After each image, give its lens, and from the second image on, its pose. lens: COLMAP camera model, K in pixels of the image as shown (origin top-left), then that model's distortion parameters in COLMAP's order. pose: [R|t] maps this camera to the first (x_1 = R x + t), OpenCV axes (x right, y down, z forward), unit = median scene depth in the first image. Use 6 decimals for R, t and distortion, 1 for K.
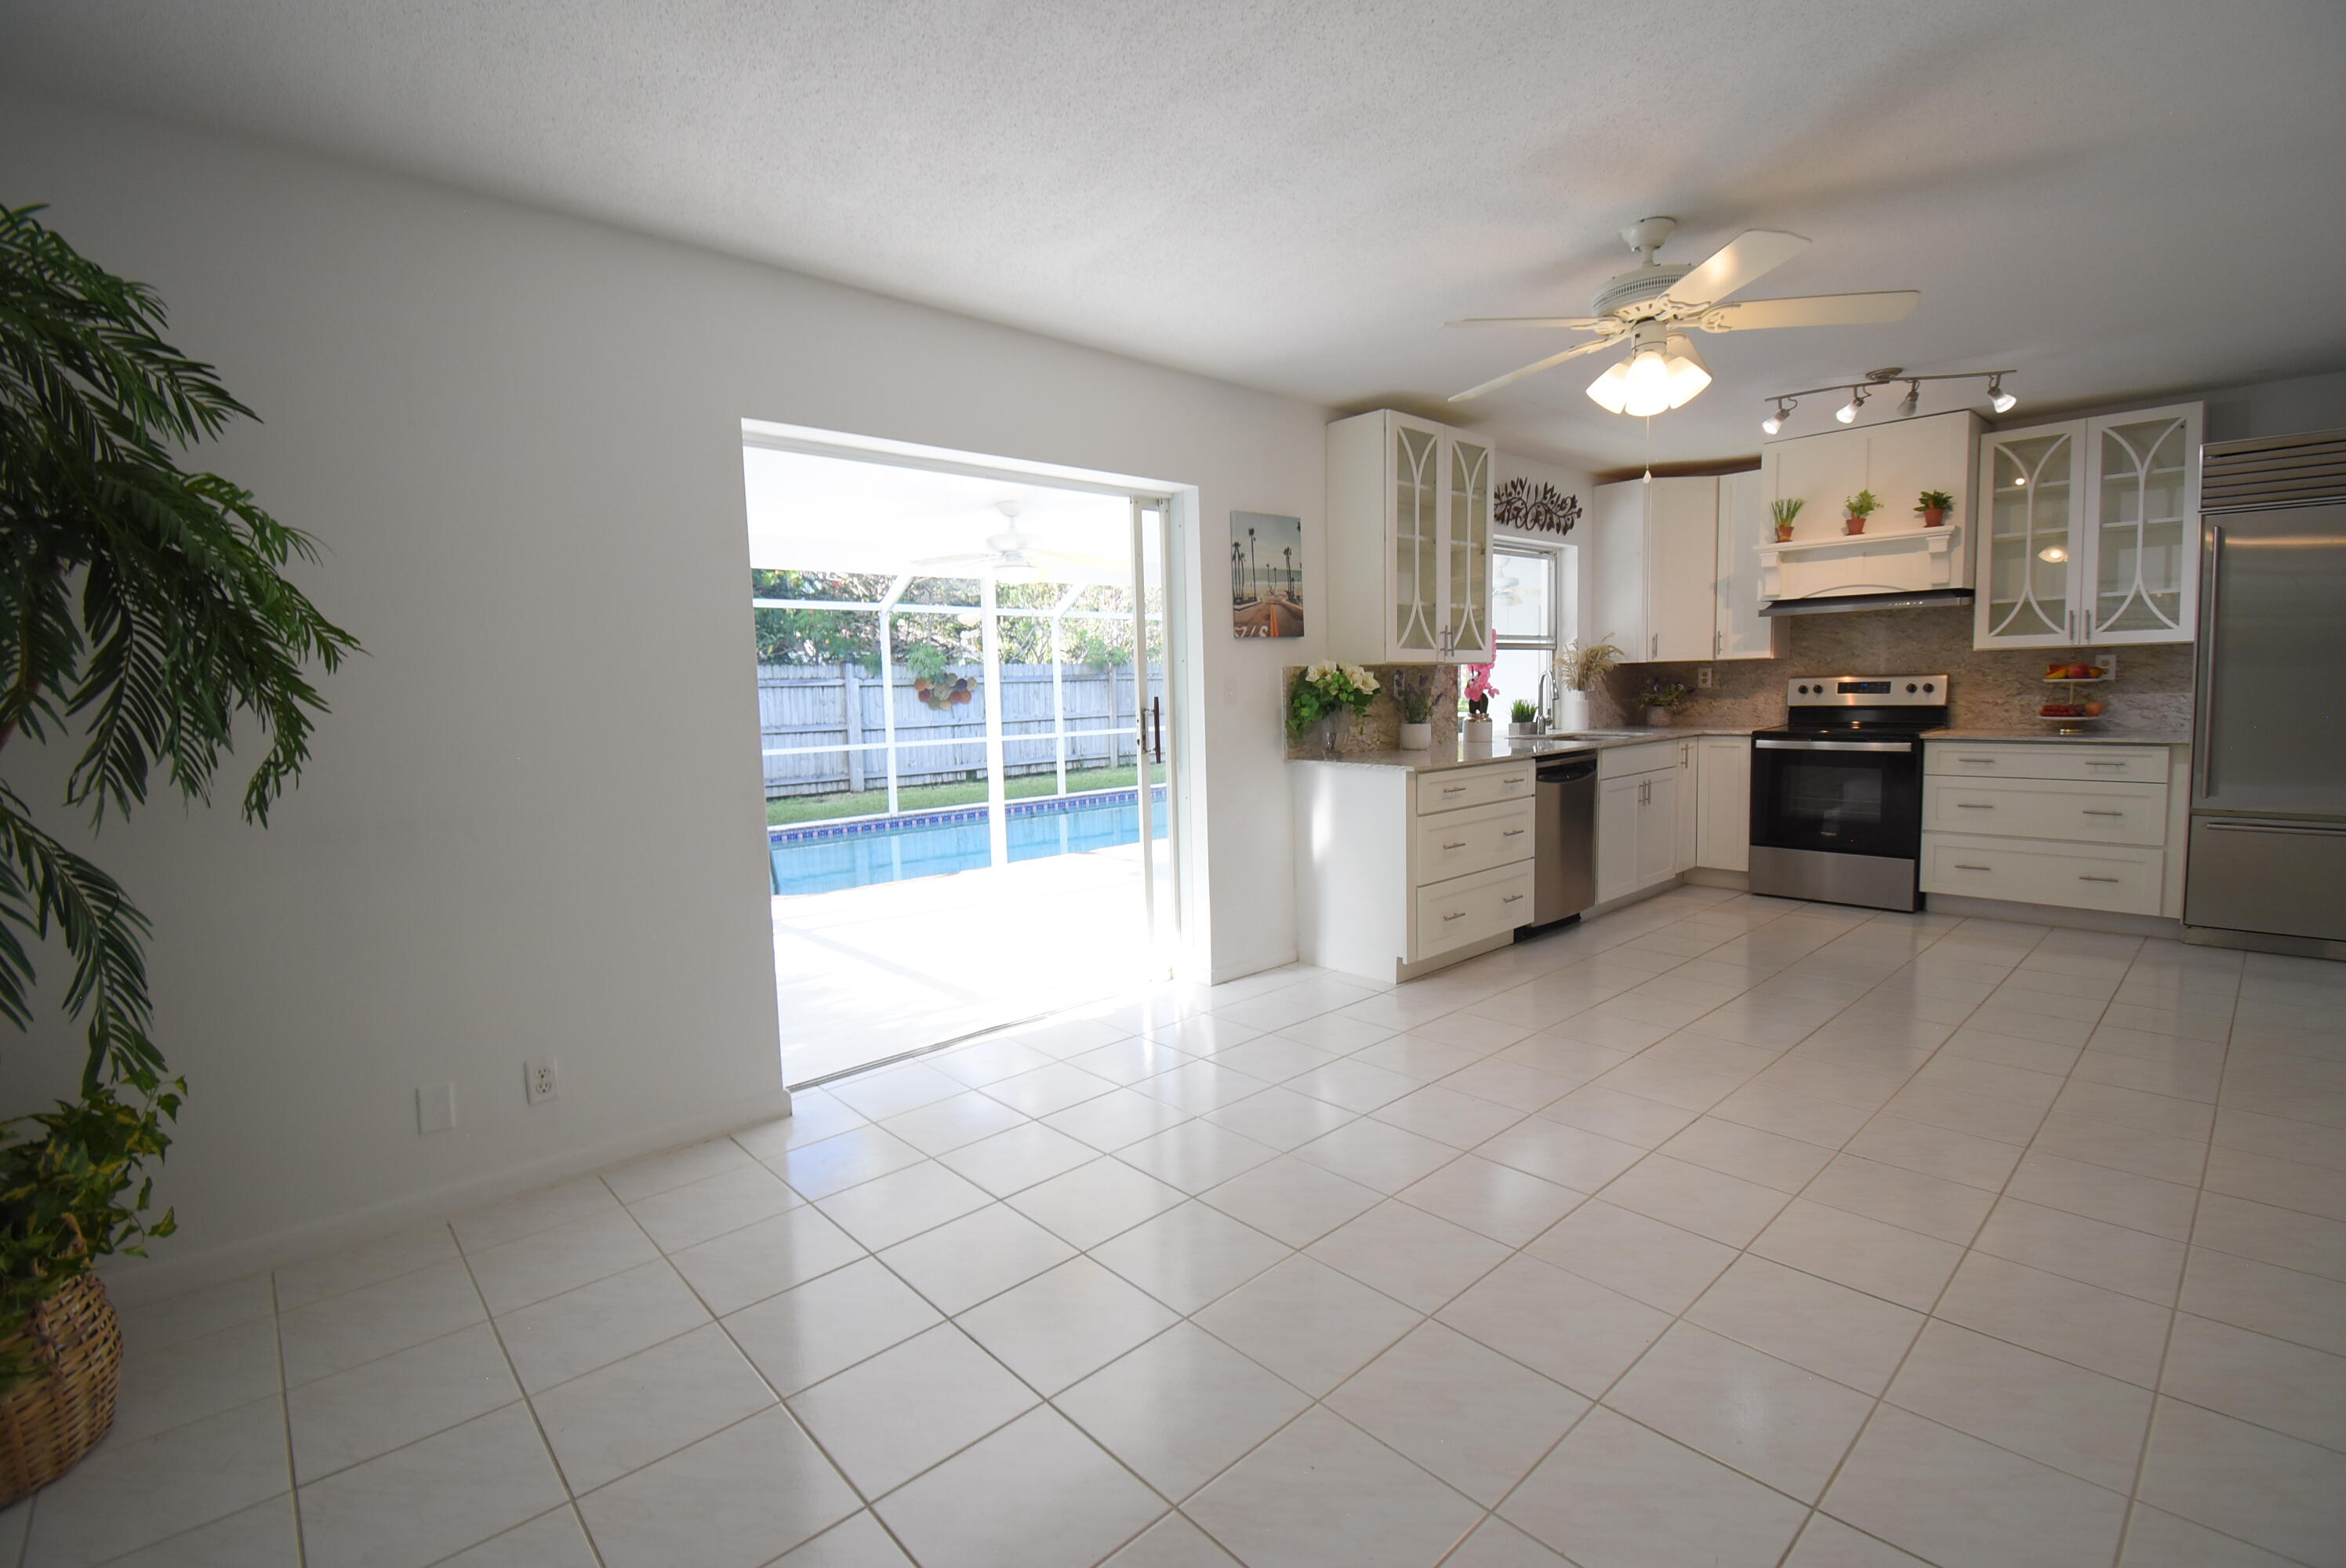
lens RADIAL K [[1047.9, 0, 1168.7], [0, 1047.9, 789.3], [0, 0, 1]] dist [0.005485, -0.016821]
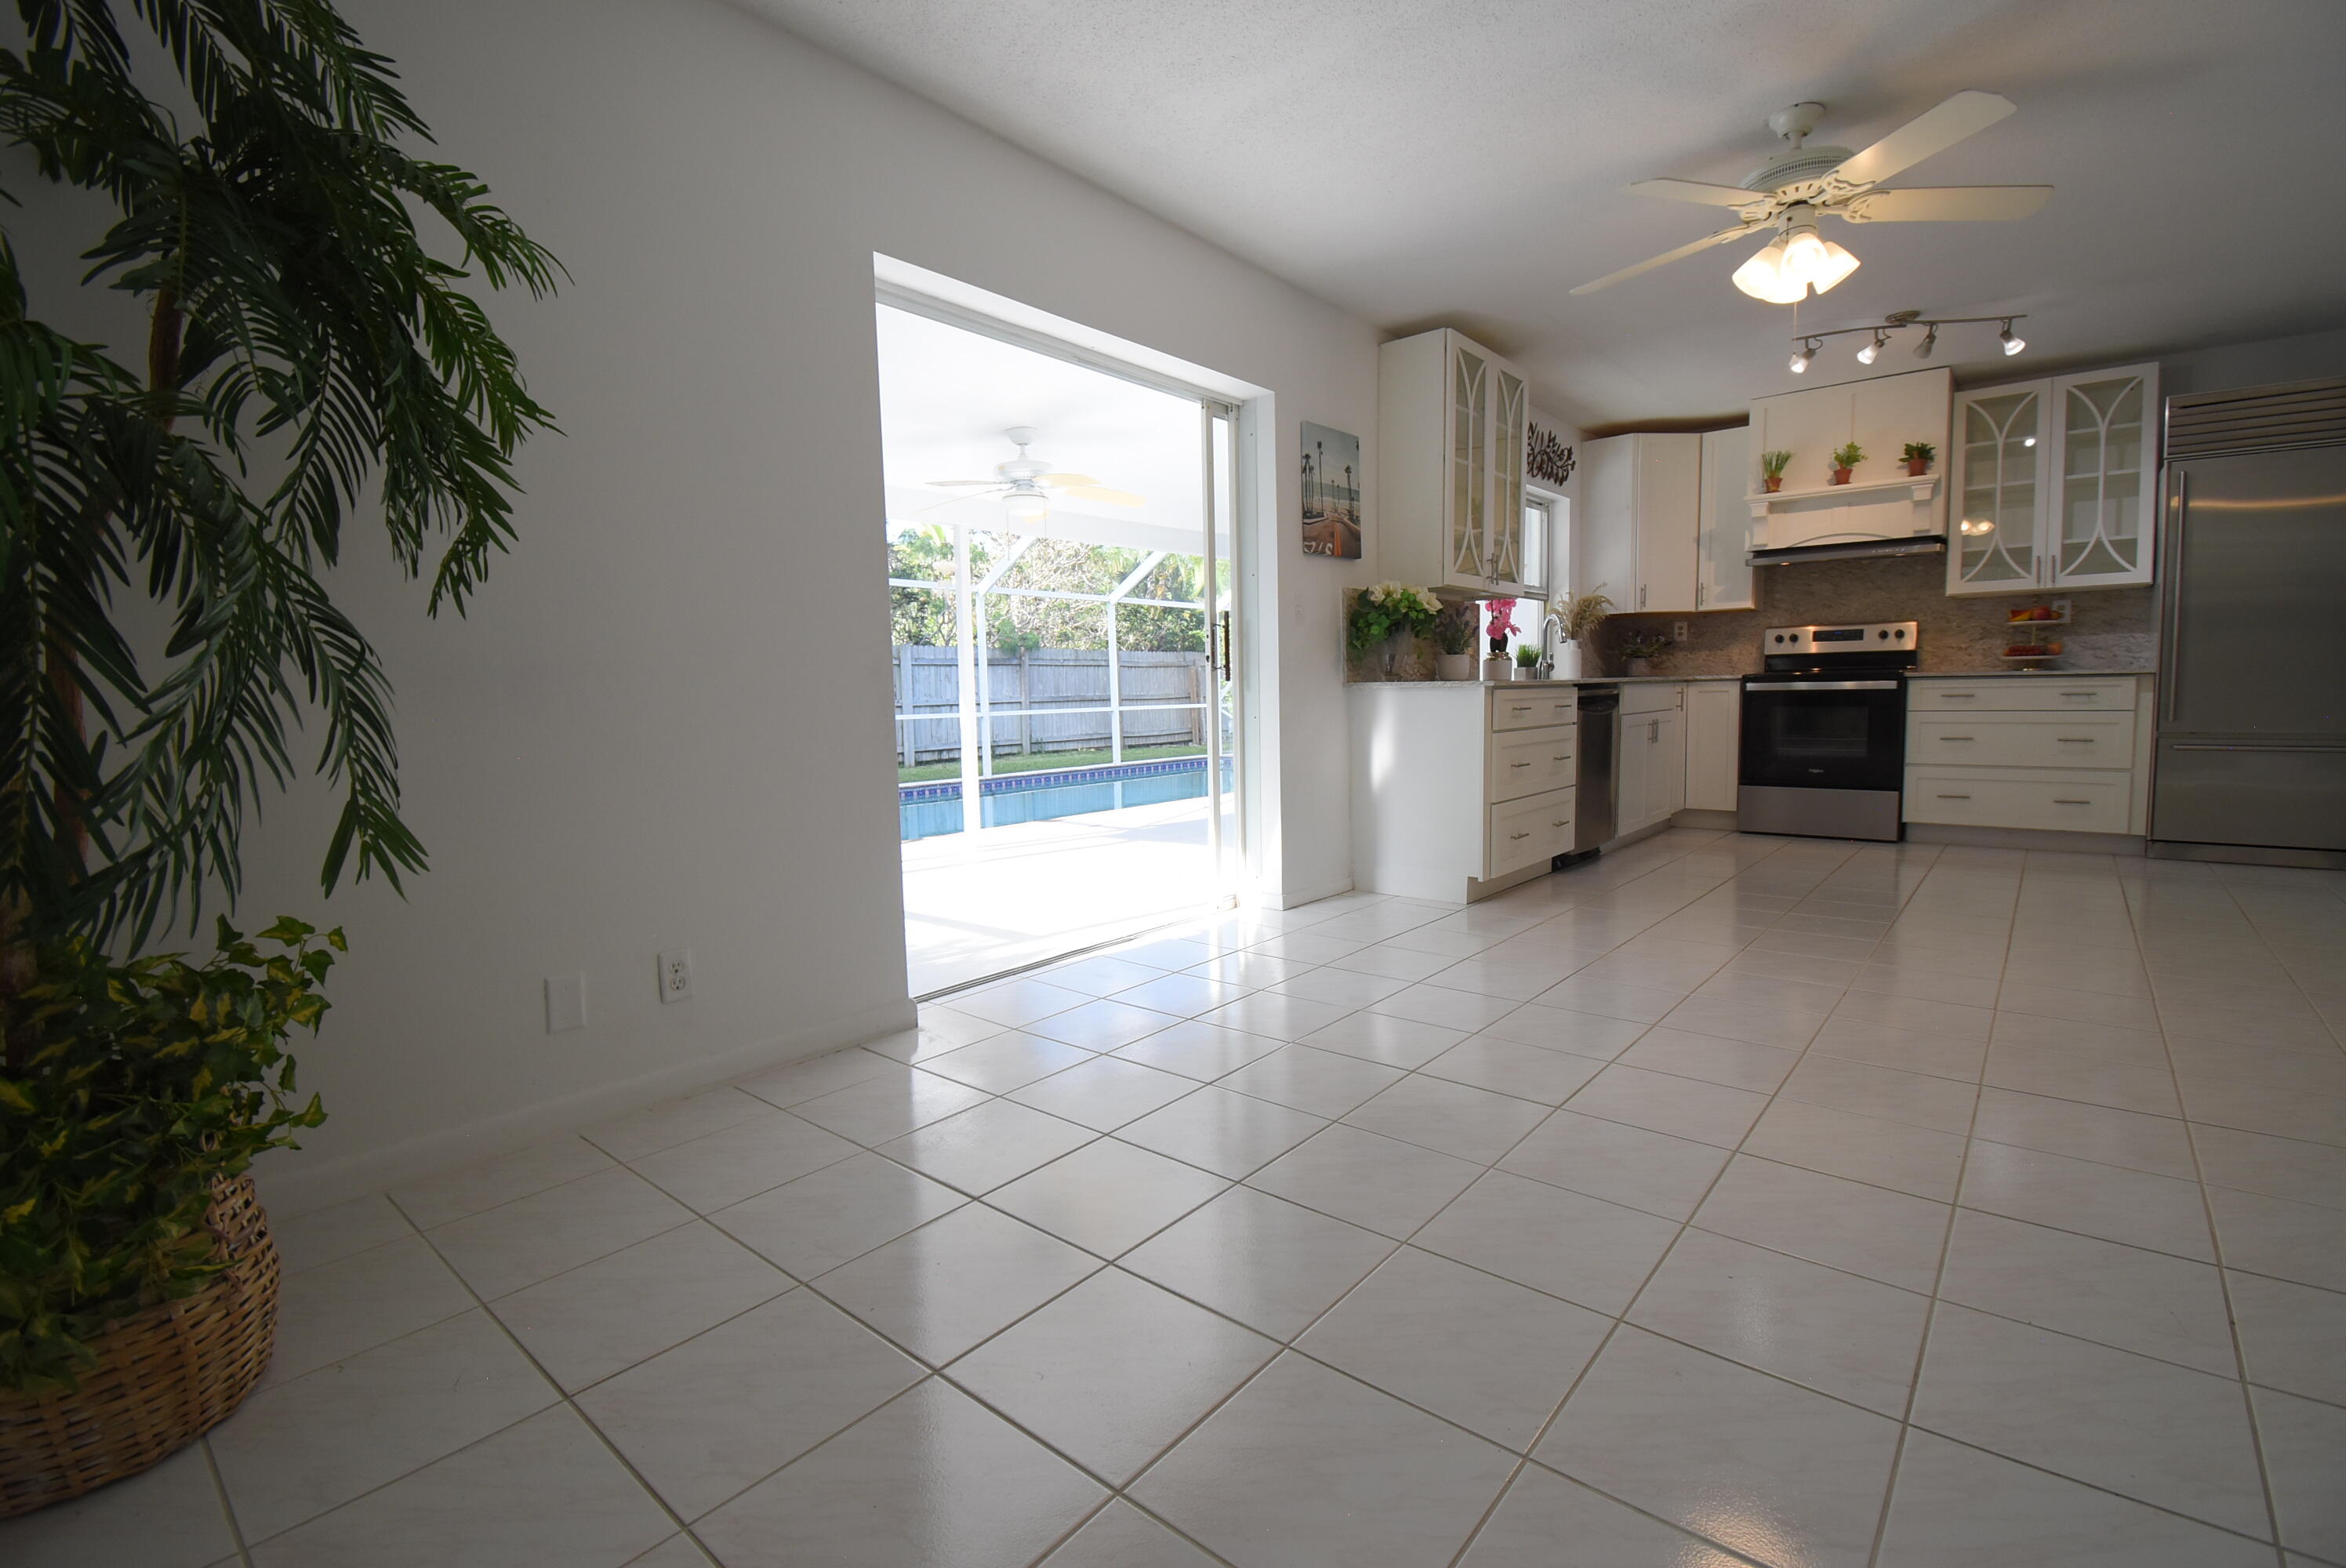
lens RADIAL K [[1047.9, 0, 1169.1], [0, 1047.9, 796.8], [0, 0, 1]] dist [0.005485, -0.016821]
pose [[0.992286, -0.006308, 0.123811, -0.161836], [0.006150, 0.999980, 0.001661, 0.070530], [-0.123819, -0.000887, 0.992304, 0.041728]]
